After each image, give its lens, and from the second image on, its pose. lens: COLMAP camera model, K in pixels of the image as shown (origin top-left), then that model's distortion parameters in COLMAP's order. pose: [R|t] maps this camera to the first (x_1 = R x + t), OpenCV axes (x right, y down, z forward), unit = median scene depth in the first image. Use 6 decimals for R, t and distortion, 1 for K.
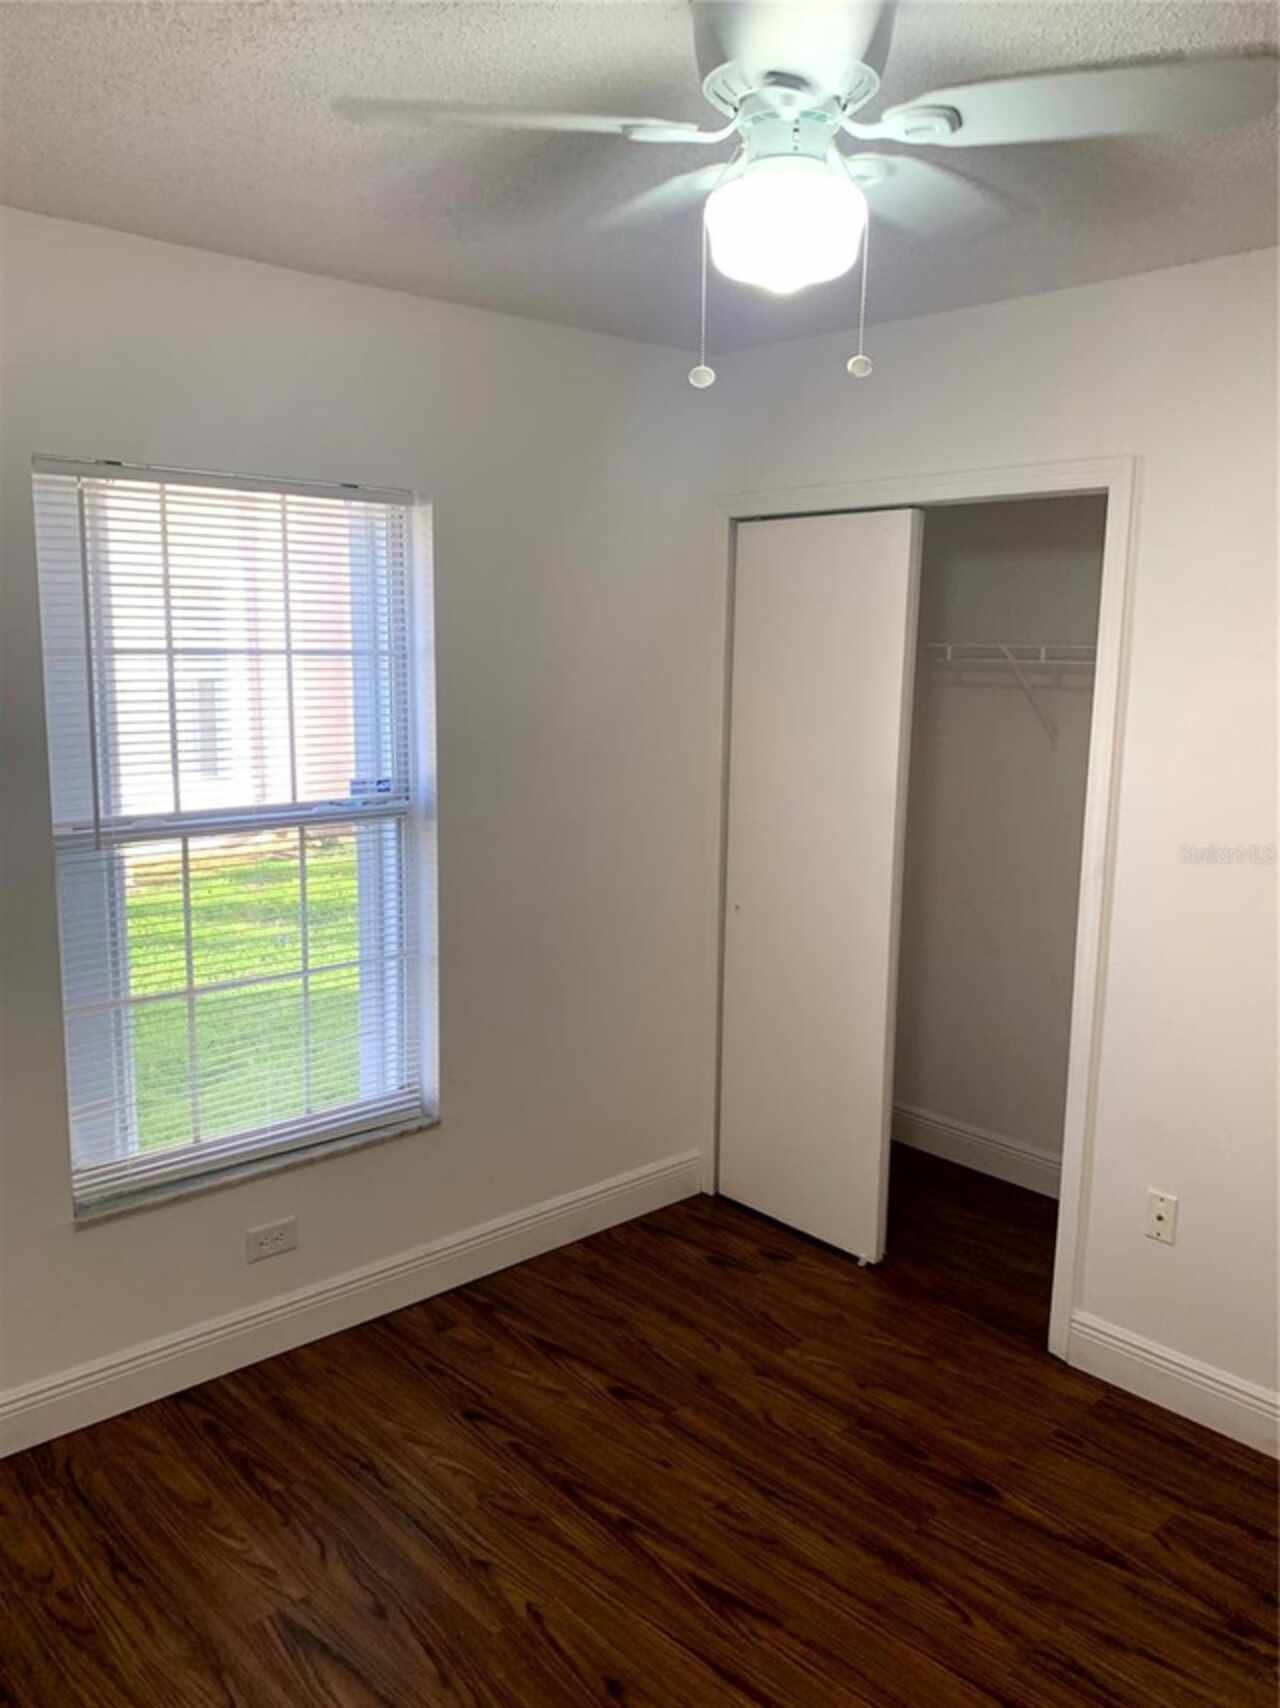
lens RADIAL K [[1304.8, 0, 640.0], [0, 1304.8, 854.0], [0, 0, 1]] dist [0.039859, -0.004365]
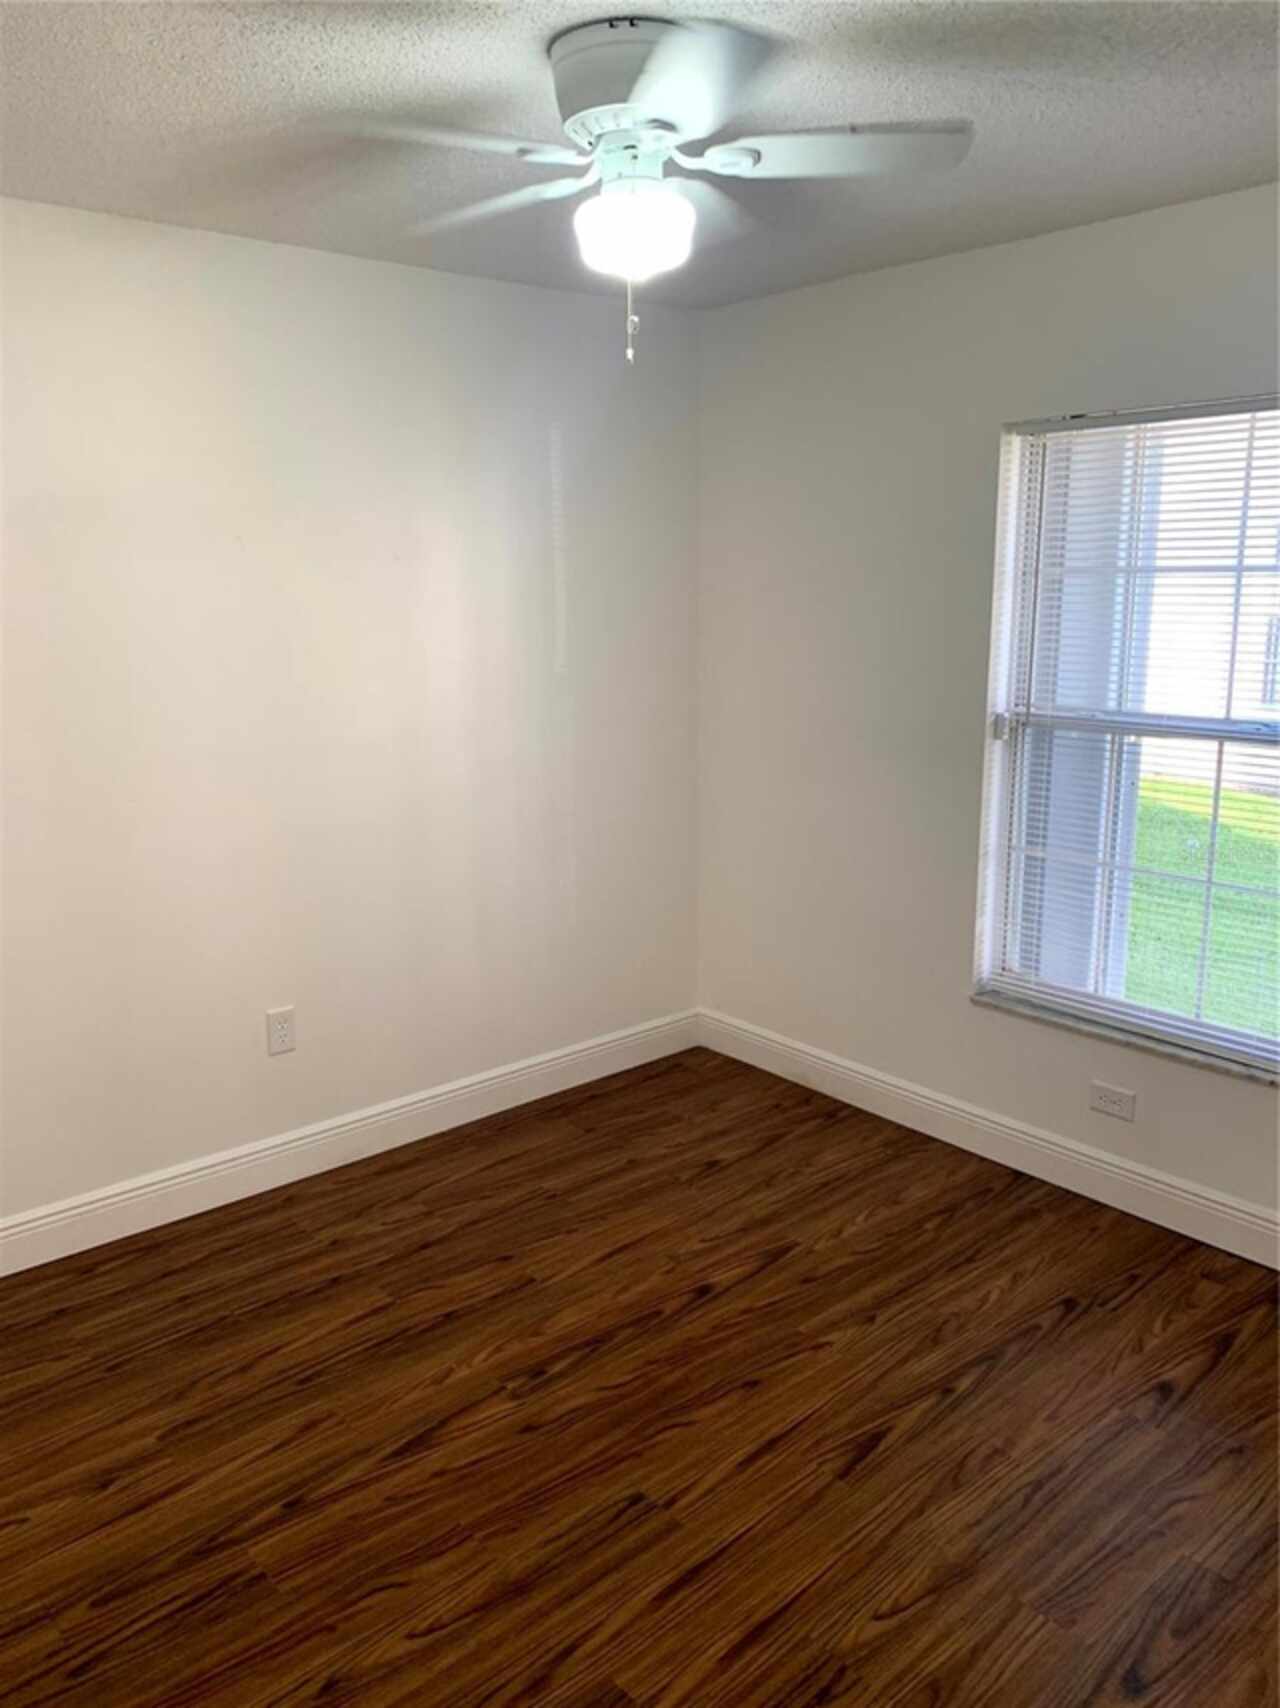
lens RADIAL K [[1304.8, 0, 640.0], [0, 1304.8, 854.0], [0, 0, 1]] dist [0.039859, -0.004365]
pose [[0.001392, 0.195305, -0.980741, 0.809579], [-0.158954, 0.968316, 0.192606, -0.063242], [0.987285, 0.155625, 0.032392, 0.563626]]
